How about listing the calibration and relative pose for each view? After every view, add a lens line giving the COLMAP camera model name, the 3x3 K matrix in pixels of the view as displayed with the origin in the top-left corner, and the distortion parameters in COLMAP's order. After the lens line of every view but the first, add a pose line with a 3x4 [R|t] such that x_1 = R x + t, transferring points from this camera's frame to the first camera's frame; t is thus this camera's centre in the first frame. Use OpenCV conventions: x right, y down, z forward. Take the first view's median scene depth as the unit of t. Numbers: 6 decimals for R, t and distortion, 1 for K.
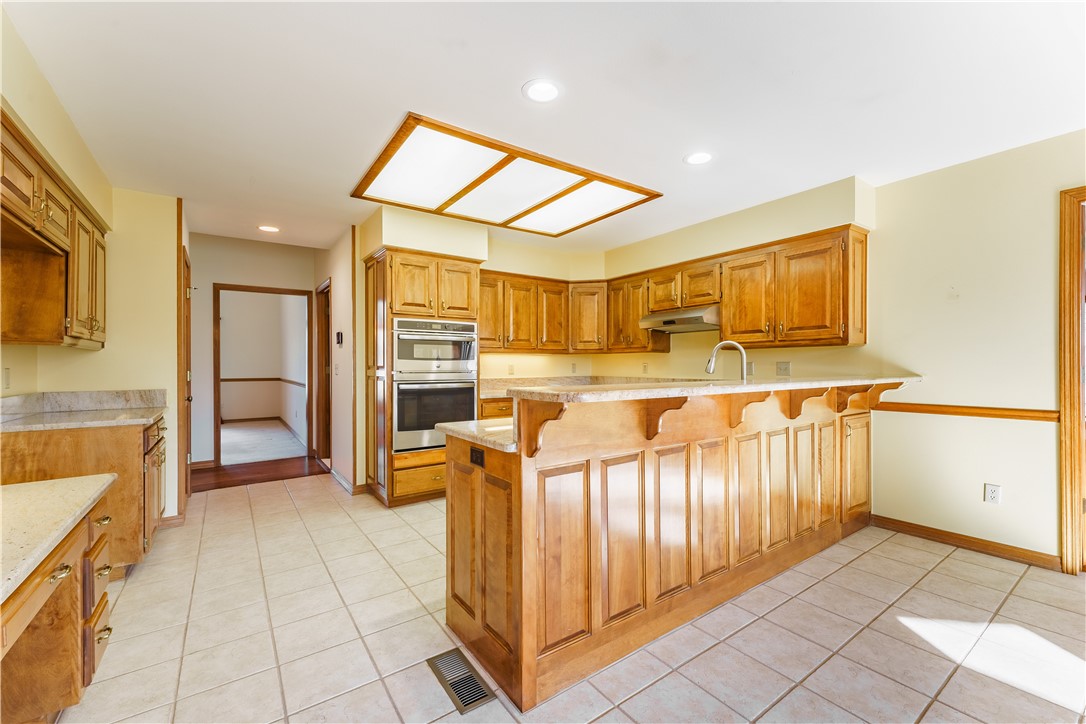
lens RADIAL K [[447.1, 0, 547.5], [0, 447.1, 359.9], [0, 0, 1]] dist [0.001100, 0.000168]
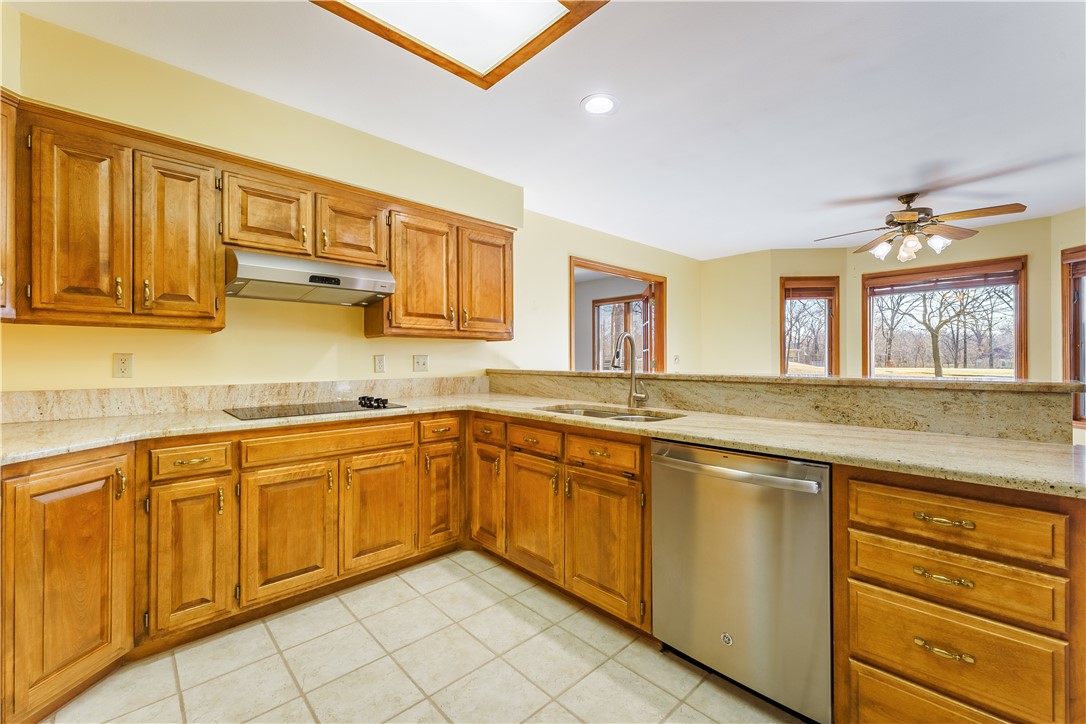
lens RADIAL K [[447.1, 0, 547.5], [0, 447.1, 359.9], [0, 0, 1]] dist [0.001100, 0.000168]
pose [[-0.137942, 0.002539, 0.990437, -0.324759], [-0.010529, 0.999936, -0.004030, 0.013807], [-0.990384, -0.010984, -0.137906, 0.853504]]
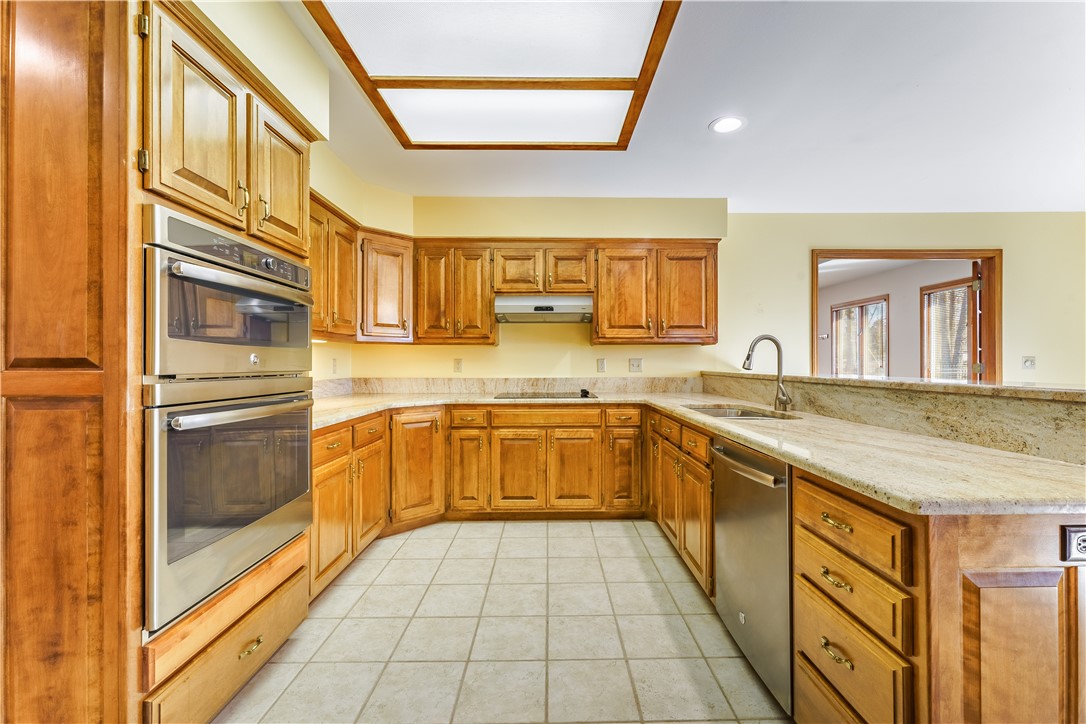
lens RADIAL K [[451.2, 0, 555.1], [0, 451.2, 362.3], [0, 0, 1]] dist [0.000597, 0.000034]
pose [[0.566316, 0.003506, 0.824181, -0.414777], [-0.010455, 0.999941, 0.002931, 0.011717], [-0.824122, -0.010277, 0.566319, 0.549791]]
